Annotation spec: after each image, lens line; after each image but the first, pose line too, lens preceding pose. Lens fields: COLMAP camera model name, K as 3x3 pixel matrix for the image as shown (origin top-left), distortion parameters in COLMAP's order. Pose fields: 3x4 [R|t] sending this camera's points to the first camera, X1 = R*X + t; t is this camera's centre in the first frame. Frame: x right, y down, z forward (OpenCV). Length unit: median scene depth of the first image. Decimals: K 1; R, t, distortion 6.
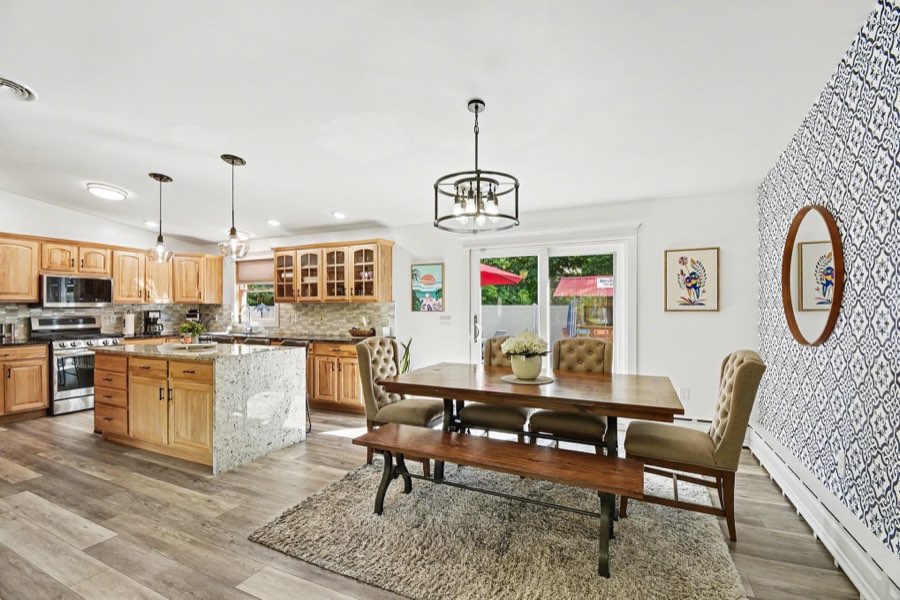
lens RADIAL K [[396.2, 0, 472.0], [0, 396.2, 309.4], [0, 0, 1]] dist [-0.000354, -0.015297]
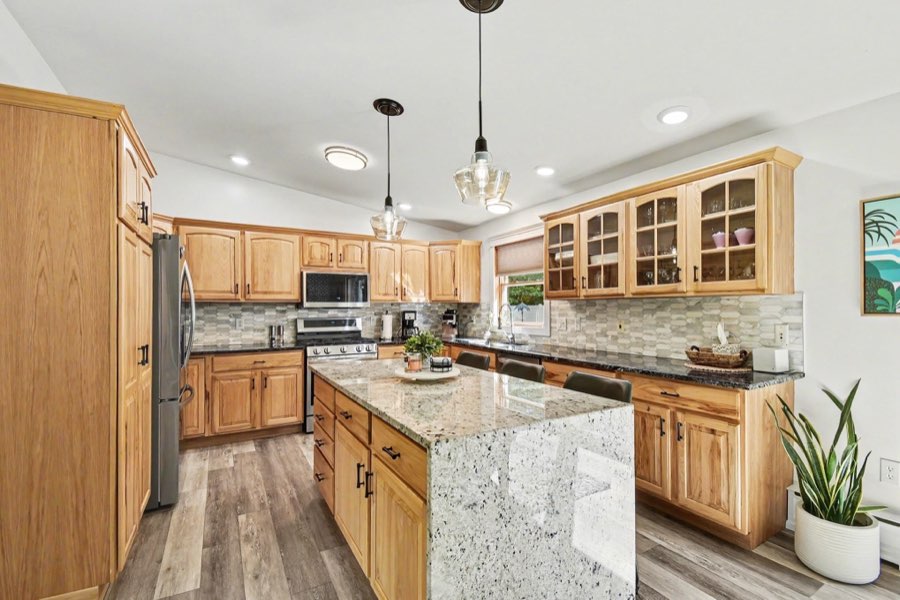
lens RADIAL K [[410.3, 0, 450.6], [0, 410.3, 305.0], [0, 0, 1]] dist [0.028864, -0.015665]
pose [[0.790711, -0.006619, -0.612153, -0.226208], [0.001339, 0.999958, -0.009083, -0.002254], [0.612188, 0.006362, 0.790687, 0.401517]]
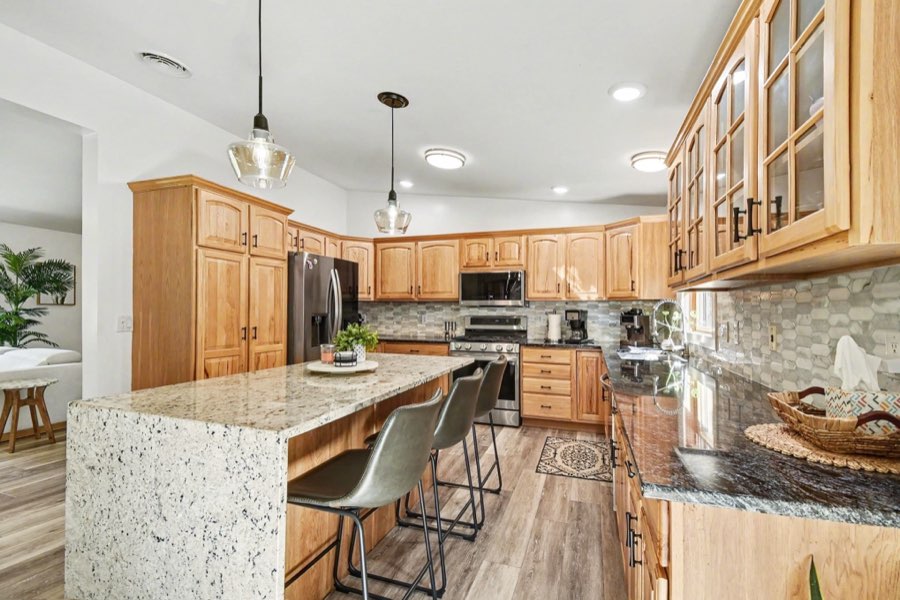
lens RADIAL K [[400.9, 0, 448.6], [0, 400.9, 311.6], [0, 0, 1]] dist [0.001776, -0.013516]
pose [[0.054401, 0.002548, -0.998516, -0.094872], [-0.009859, 0.999949, 0.002014, 0.006787], [0.998471, 0.009735, 0.054423, 0.810192]]
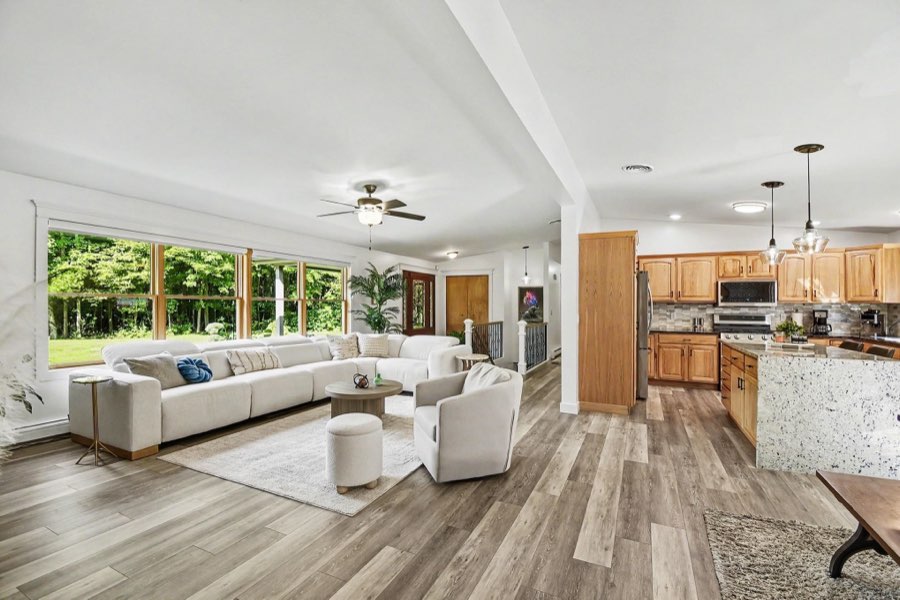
lens RADIAL K [[405.7, 0, 450.0], [0, 405.7, 300.0], [0, 0, 1]] dist [0.036355, -0.032204]
pose [[-0.033046, -0.010972, -0.999394, 0.263673], [-0.012031, 0.999872, -0.010580, -0.000944], [0.999381, 0.011674, -0.033174, 0.126005]]
